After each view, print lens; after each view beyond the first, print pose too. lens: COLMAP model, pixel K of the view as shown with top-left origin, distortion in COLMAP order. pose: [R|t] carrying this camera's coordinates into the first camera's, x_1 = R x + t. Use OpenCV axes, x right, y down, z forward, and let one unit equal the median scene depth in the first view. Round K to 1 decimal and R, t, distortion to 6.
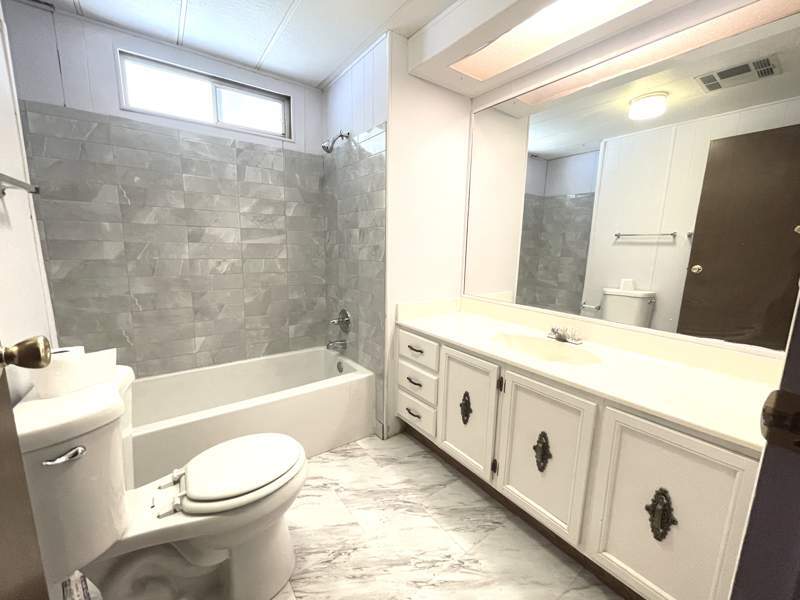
lens RADIAL K [[325.5, 0, 399.4], [0, 325.5, 297.8], [0, 0, 1]] dist [-0.001394, -0.000070]
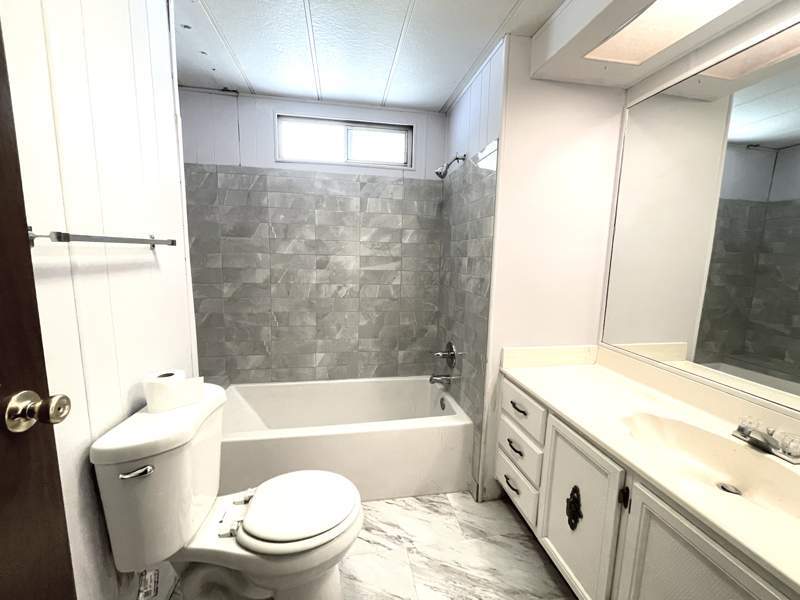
lens RADIAL K [[325.5, 0, 399.4], [0, 325.5, 297.8], [0, 0, 1]] dist [-0.001394, -0.000070]
pose [[0.897500, 0.061247, -0.436741, 0.110754], [-0.077447, 0.996808, -0.019365, -0.071019], [0.434161, 0.051205, 0.899379, 0.111606]]
